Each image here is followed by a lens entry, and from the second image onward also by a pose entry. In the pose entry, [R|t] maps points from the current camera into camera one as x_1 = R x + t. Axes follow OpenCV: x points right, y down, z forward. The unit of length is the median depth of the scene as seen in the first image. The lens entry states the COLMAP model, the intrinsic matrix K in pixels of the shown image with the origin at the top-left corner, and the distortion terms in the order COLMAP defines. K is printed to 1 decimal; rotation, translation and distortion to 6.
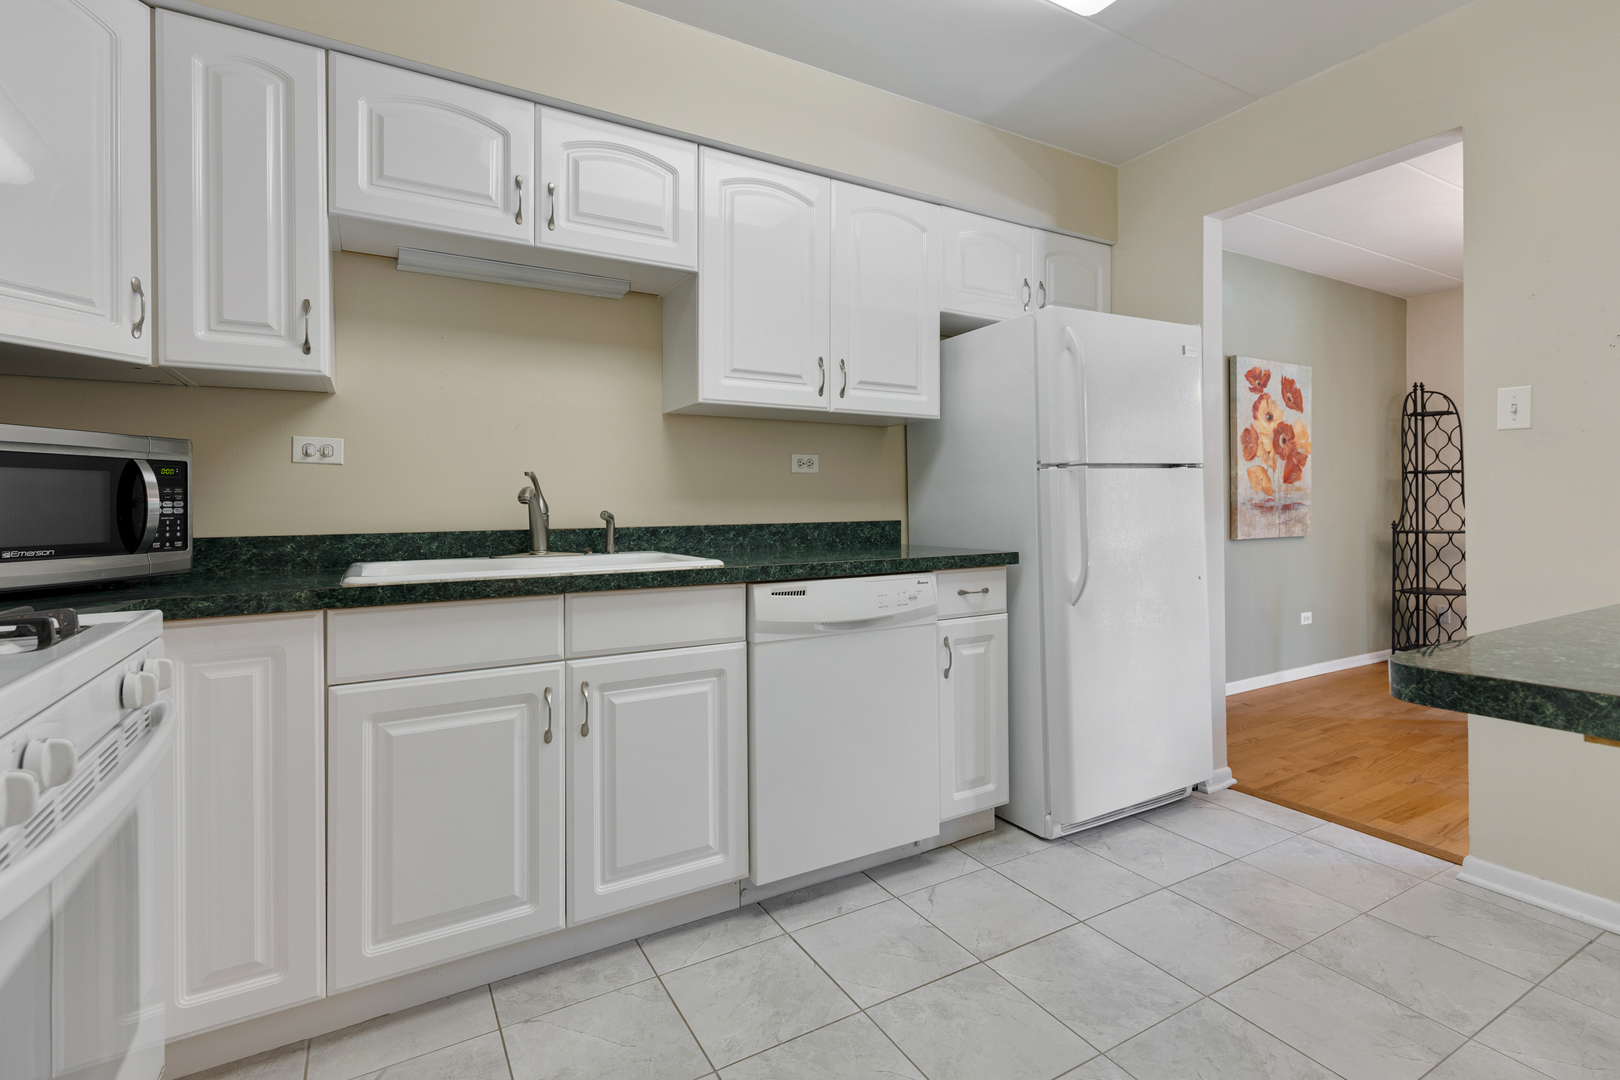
lens RADIAL K [[756.0, 0, 809.9], [0, 756.0, 499.1], [0, 0, 1]] dist [0.003831, 0.000576]
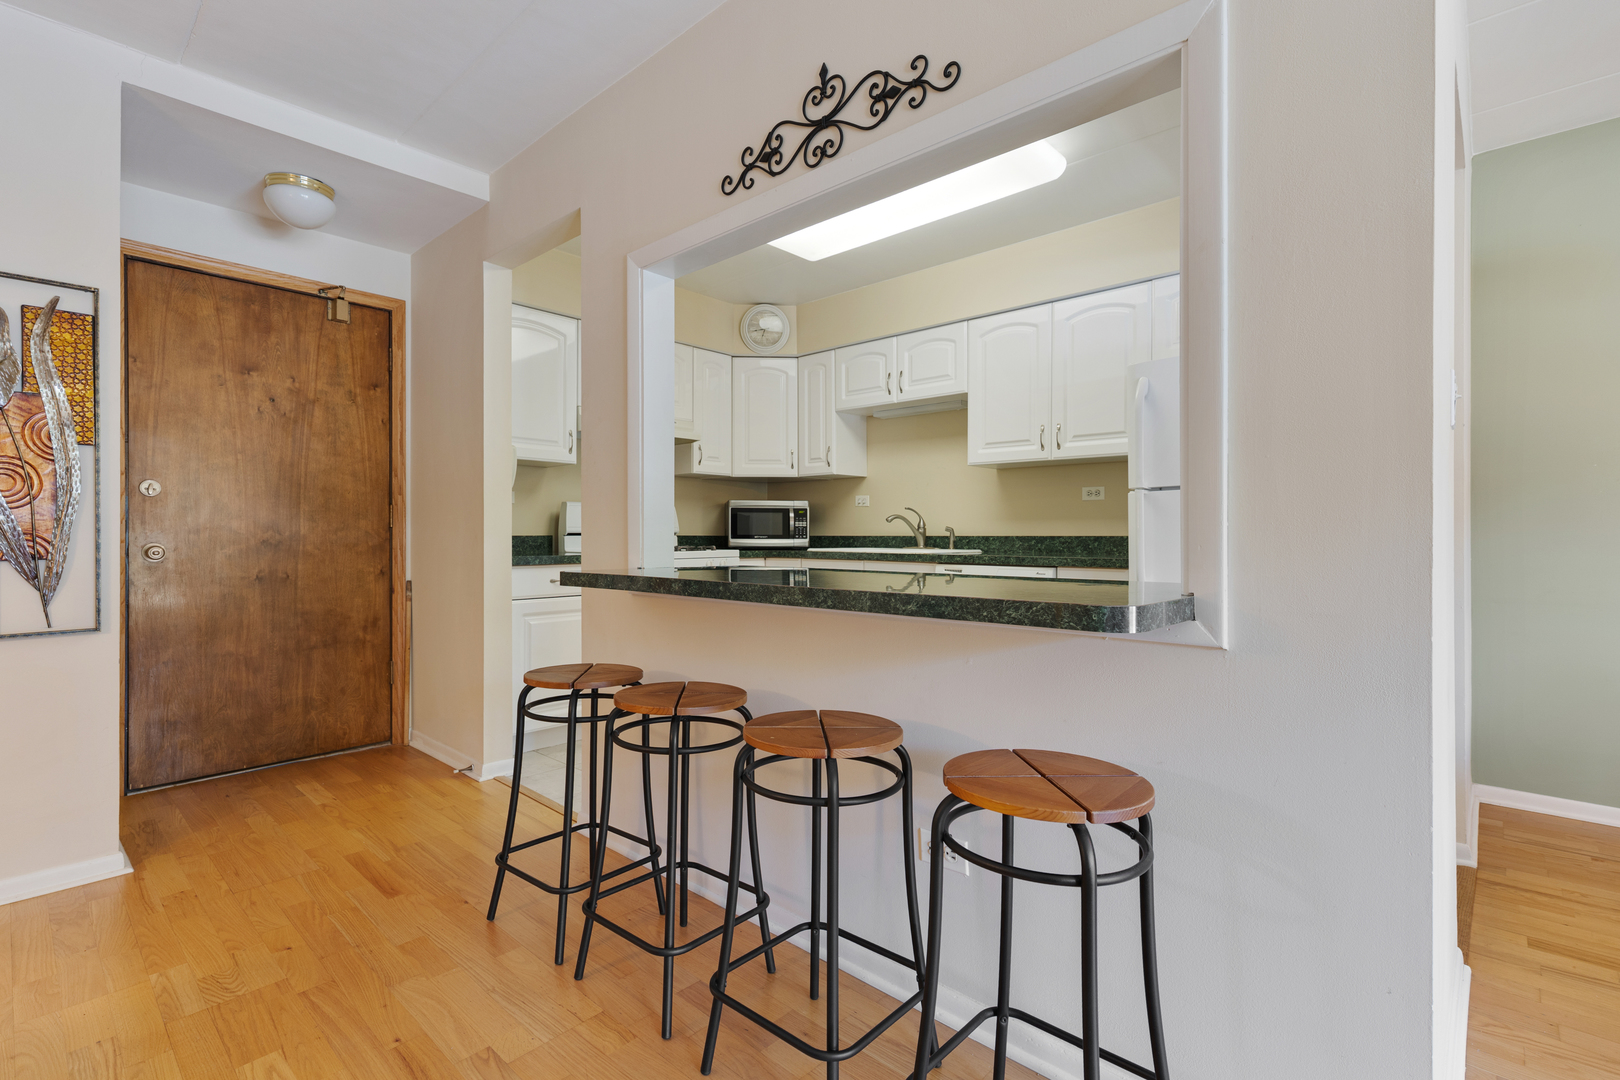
lens RADIAL K [[737.7, 0, 811.4], [0, 737.7, 531.9], [0, 0, 1]] dist [0.001084, -0.000012]
pose [[0.297357, 0.005887, -0.954748, 1.377724], [0.004131, 0.999964, 0.007453, 0.013874], [0.954757, -0.006160, 0.297322, 0.126171]]
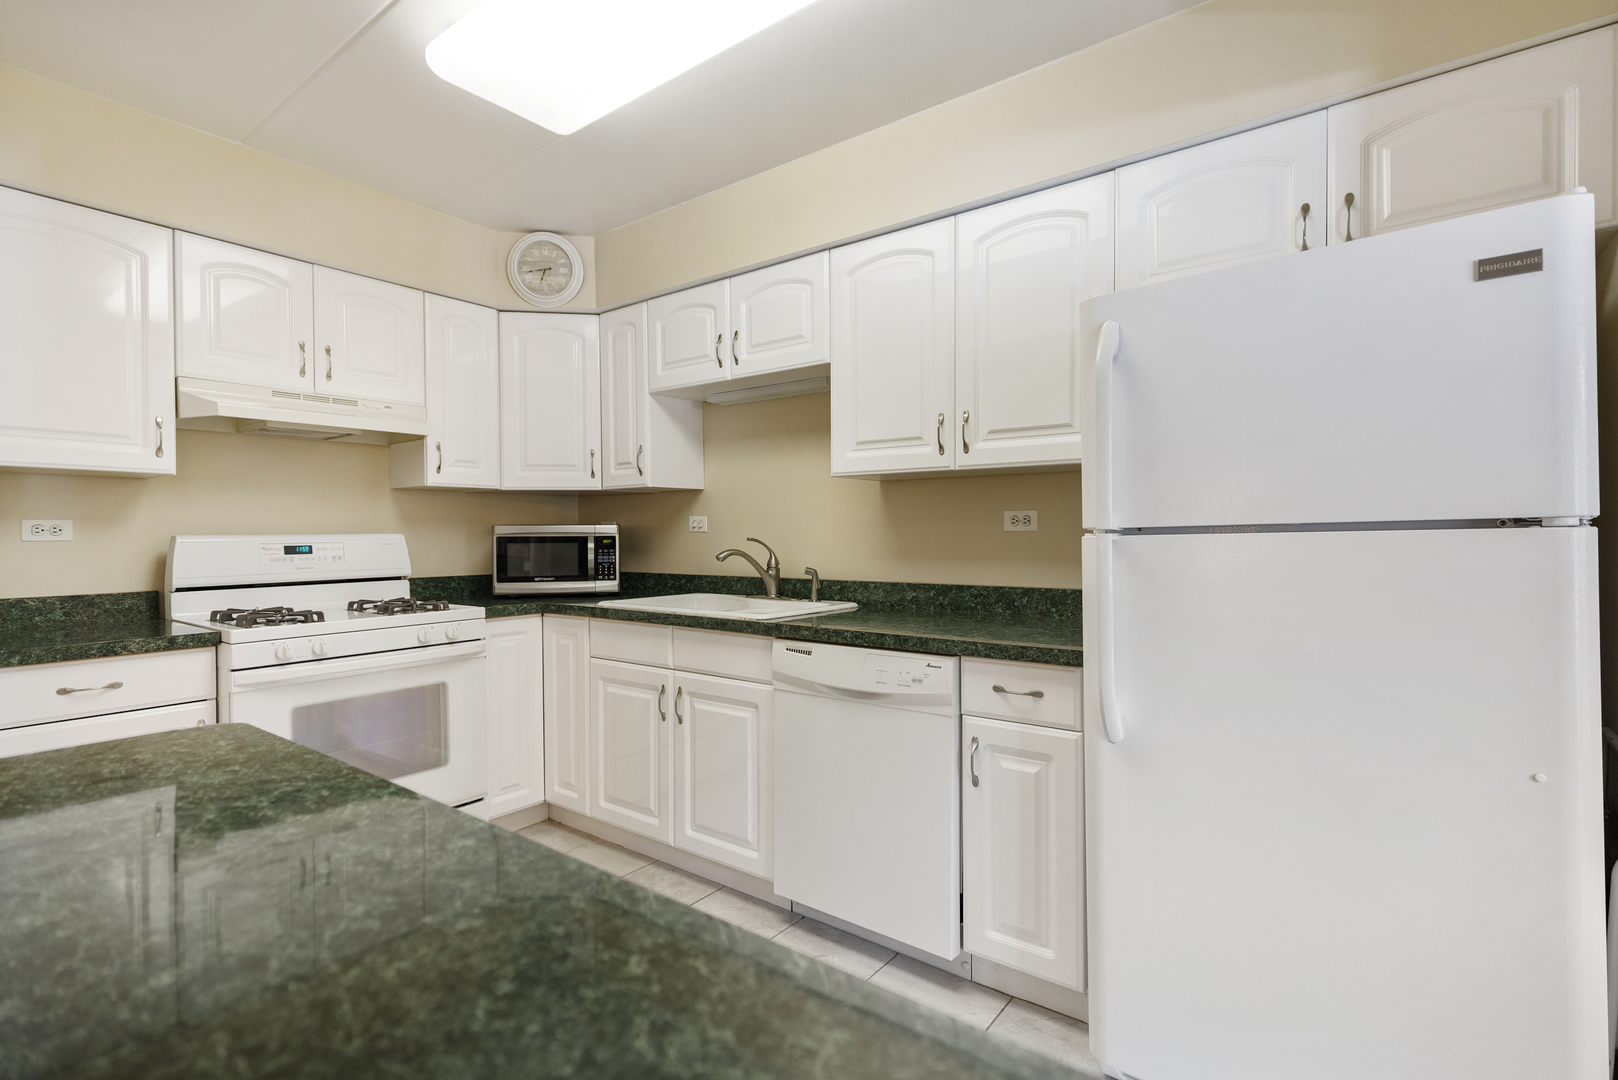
lens RADIAL K [[756.5, 0, 809.0], [0, 756.5, 540.0], [0, 0, 1]] dist [0.002635, 0.000105]
pose [[0.382368, 0.015609, -0.923878, 0.883621], [0.009881, 0.999731, 0.020980, -0.055304], [0.923957, -0.017151, 0.382111, 0.518060]]
